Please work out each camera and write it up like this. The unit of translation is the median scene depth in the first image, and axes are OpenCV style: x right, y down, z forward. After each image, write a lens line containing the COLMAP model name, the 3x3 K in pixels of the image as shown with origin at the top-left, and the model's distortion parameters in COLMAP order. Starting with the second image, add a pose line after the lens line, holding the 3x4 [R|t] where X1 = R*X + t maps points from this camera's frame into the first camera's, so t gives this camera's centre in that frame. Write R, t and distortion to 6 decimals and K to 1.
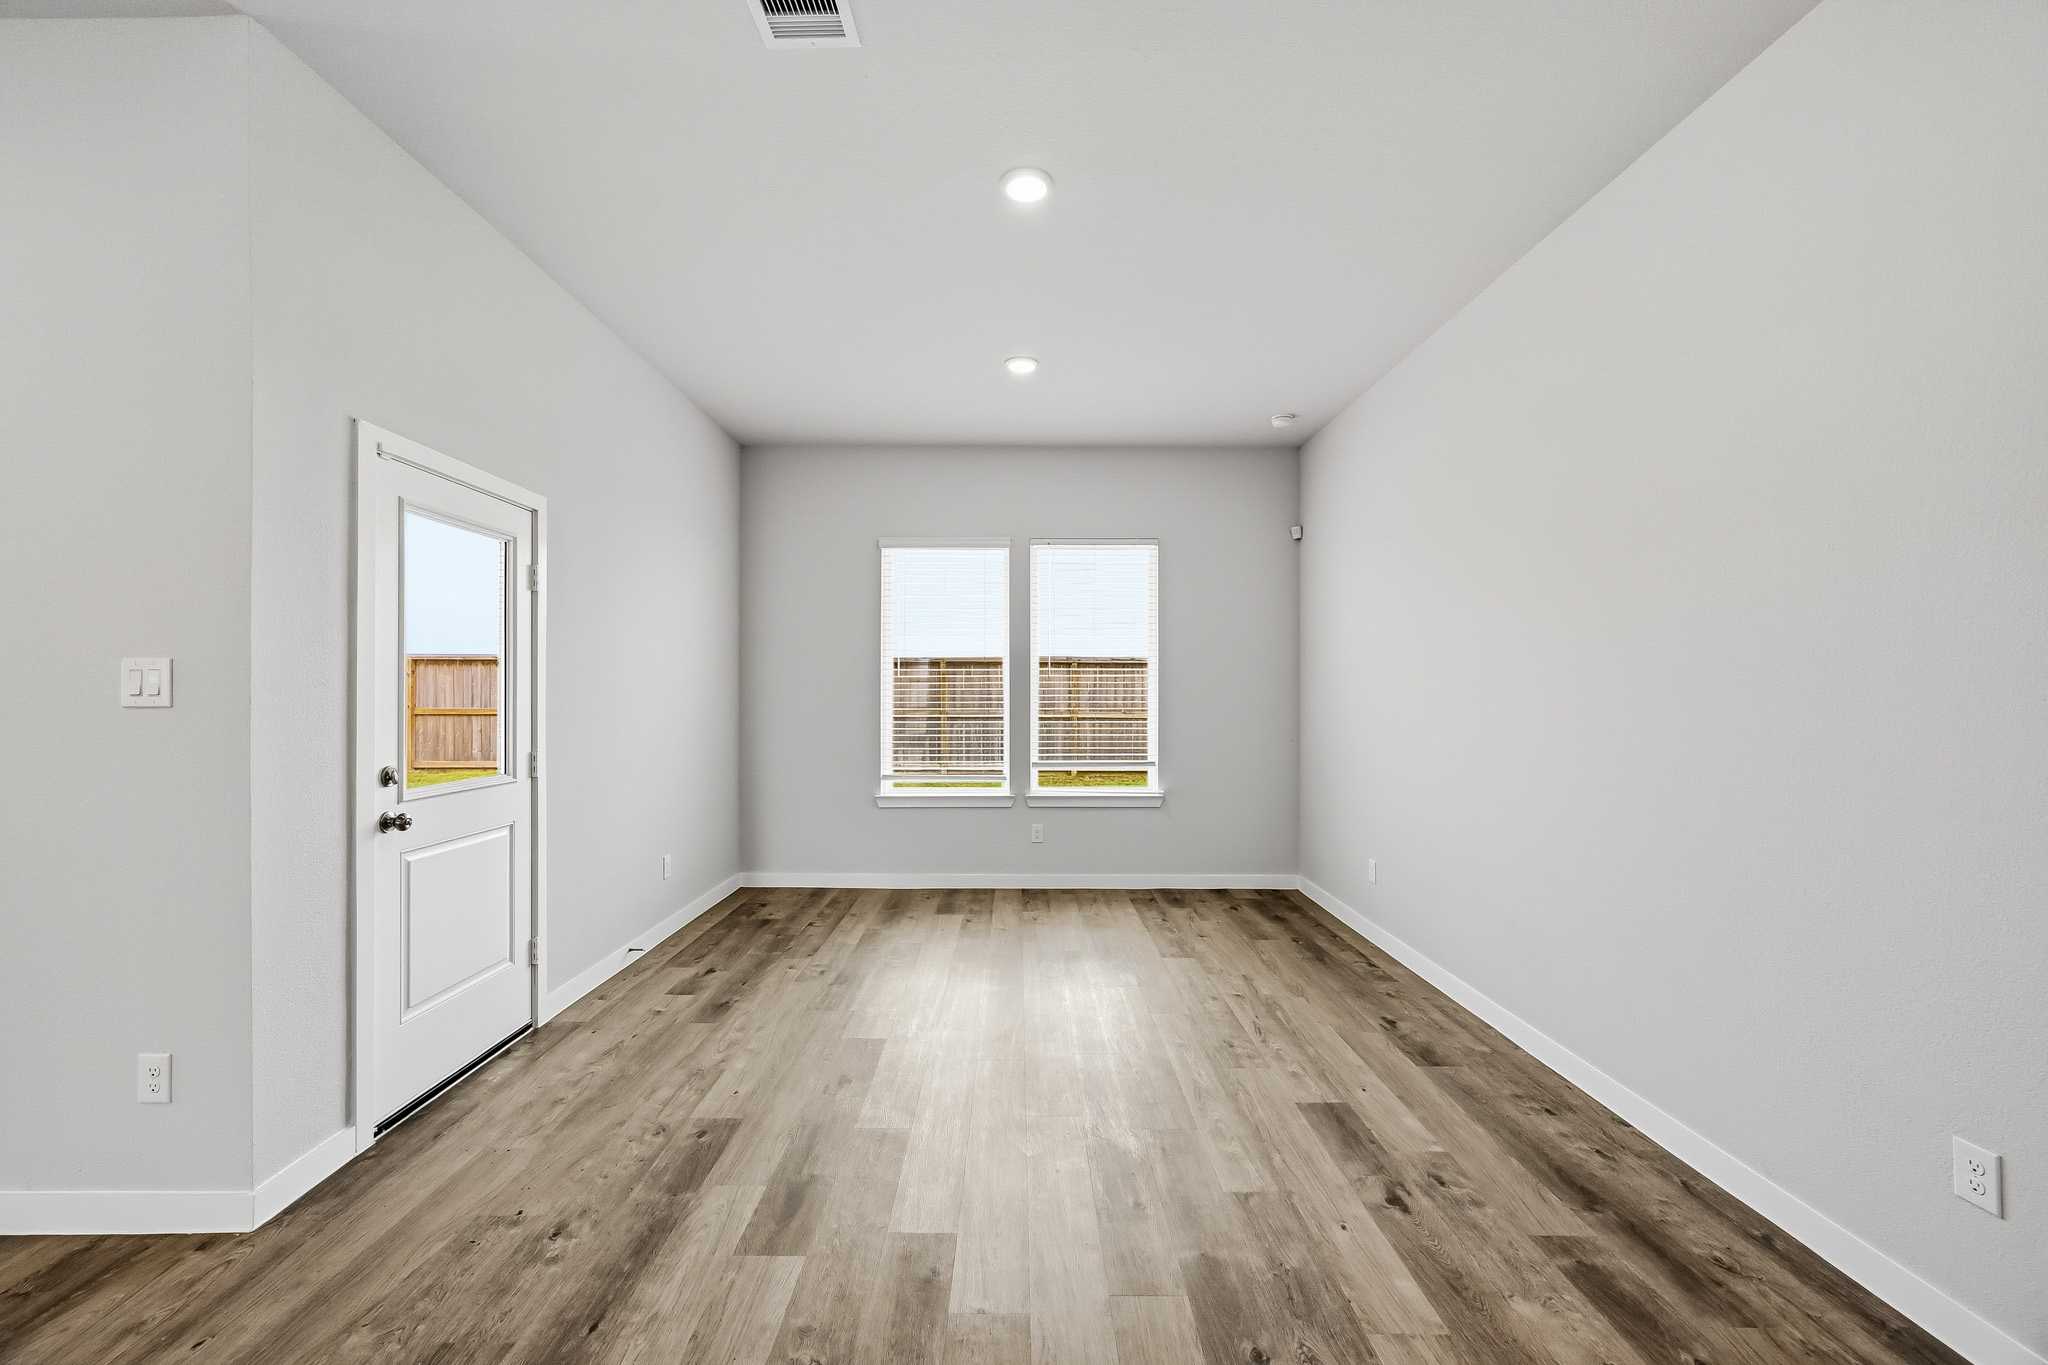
lens RADIAL K [[808.8, 0, 1021.3], [0, 808.8, 691.7], [0, 0, 1]] dist [0.000606, 0.000616]
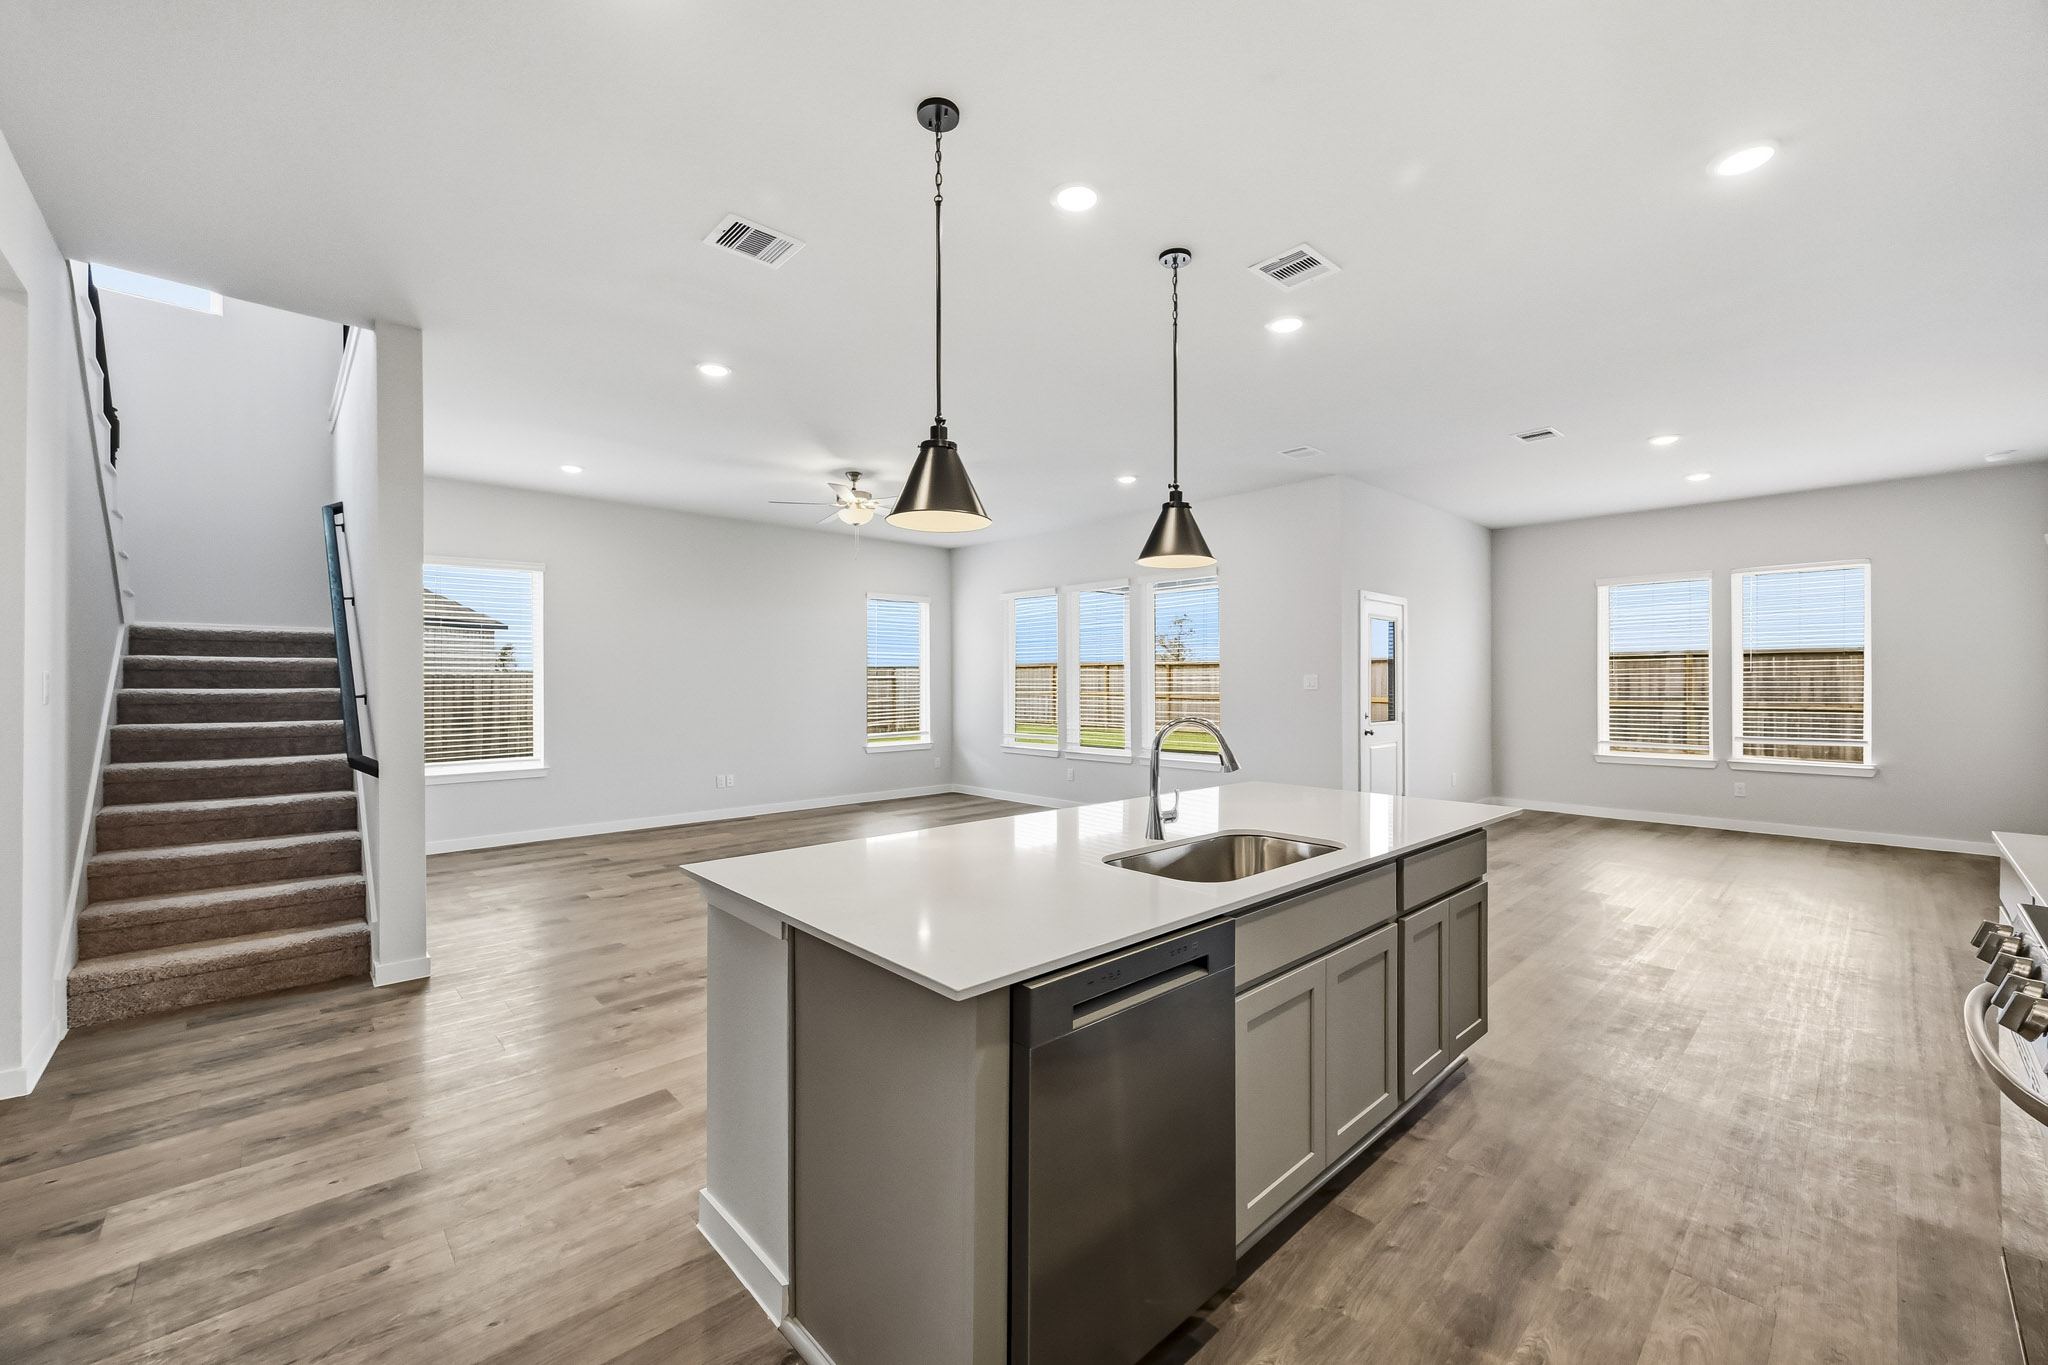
lens RADIAL K [[808.8, 0, 1024.7], [0, 808.8, 687.0], [0, 0, 1]] dist [0.000606, 0.000616]
pose [[0.681417, 0.004317, -0.731882, 0.189442], [0.004145, 0.999944, 0.009757, -0.010747], [0.731883, -0.009682, 0.681361, -0.746900]]
